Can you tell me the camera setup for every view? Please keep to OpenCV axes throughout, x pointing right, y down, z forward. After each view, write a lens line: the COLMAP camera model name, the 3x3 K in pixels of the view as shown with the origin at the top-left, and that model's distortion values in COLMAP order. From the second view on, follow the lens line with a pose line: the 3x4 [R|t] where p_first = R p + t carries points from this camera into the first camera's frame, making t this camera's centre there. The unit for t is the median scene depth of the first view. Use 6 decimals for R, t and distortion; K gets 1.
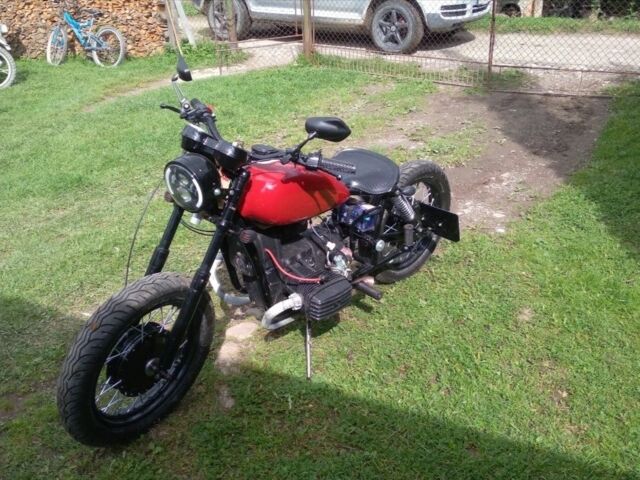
lens RADIAL K [[646.4, 0, 311.5], [0, 646.4, 239.7], [0, 0, 1]] dist [0.088926, -0.224854]
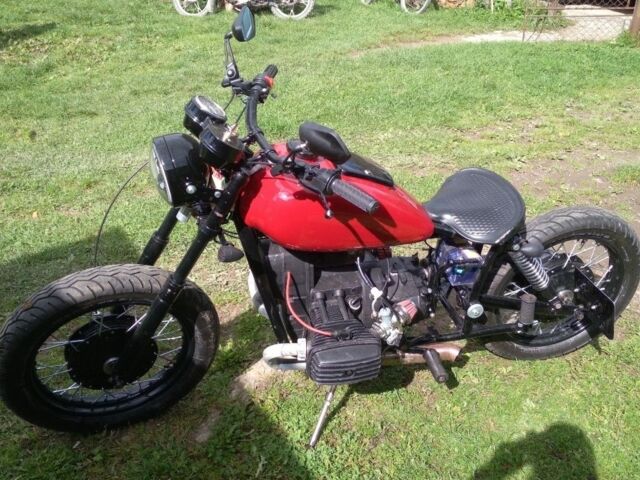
lens RADIAL K [[660.8, 0, 307.0], [0, 660.8, 241.4], [0, 0, 1]] dist [0.125507, -0.327477]
pose [[0.861751, 0.286916, -0.418406, 0.257020], [-0.259857, 0.957948, 0.121697, -0.117148], [0.435728, 0.003853, 0.900070, 0.279558]]
